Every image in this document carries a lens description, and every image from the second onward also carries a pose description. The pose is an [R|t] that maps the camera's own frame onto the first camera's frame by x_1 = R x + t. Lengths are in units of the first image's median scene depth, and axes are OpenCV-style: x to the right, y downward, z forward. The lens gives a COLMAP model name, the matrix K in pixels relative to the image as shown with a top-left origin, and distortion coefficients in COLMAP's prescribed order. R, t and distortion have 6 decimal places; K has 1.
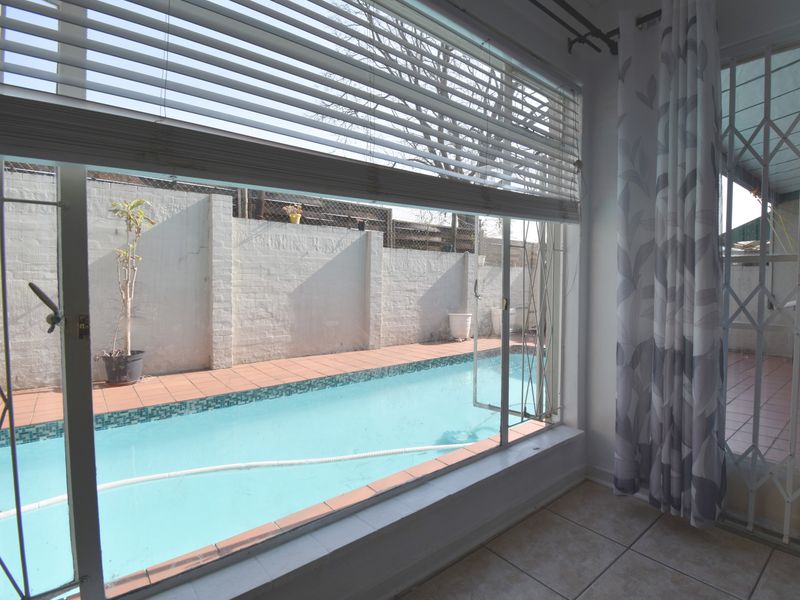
lens RADIAL K [[352.0, 0, 433.8], [0, 352.0, 281.9], [0, 0, 1]] dist [0.000377, -0.000075]
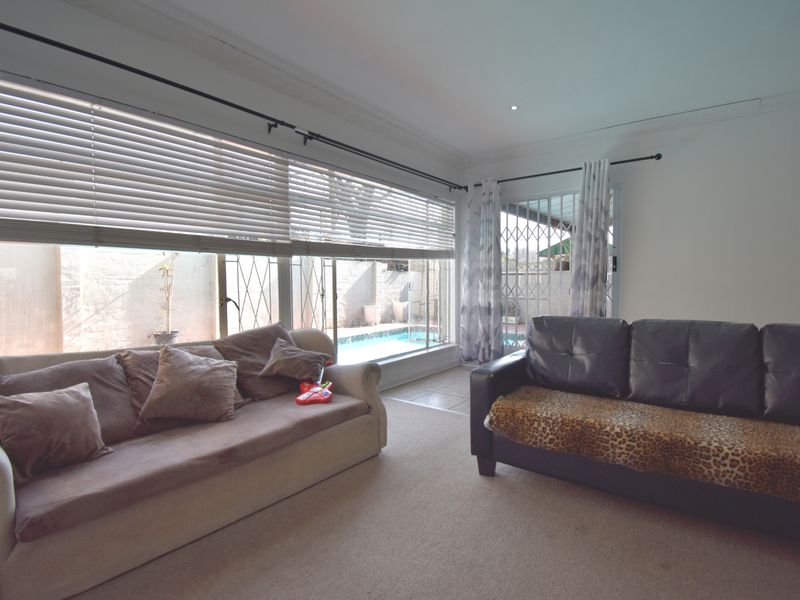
lens RADIAL K [[369.4, 0, 400.0], [0, 369.4, 300.0], [0, 0, 1]] dist [0.000919, 0.000153]
pose [[0.968757, -0.024649, 0.246782, -0.692349], [0.011619, 0.998467, 0.054115, -0.027663], [-0.247738, -0.049557, 0.967559, -1.637676]]
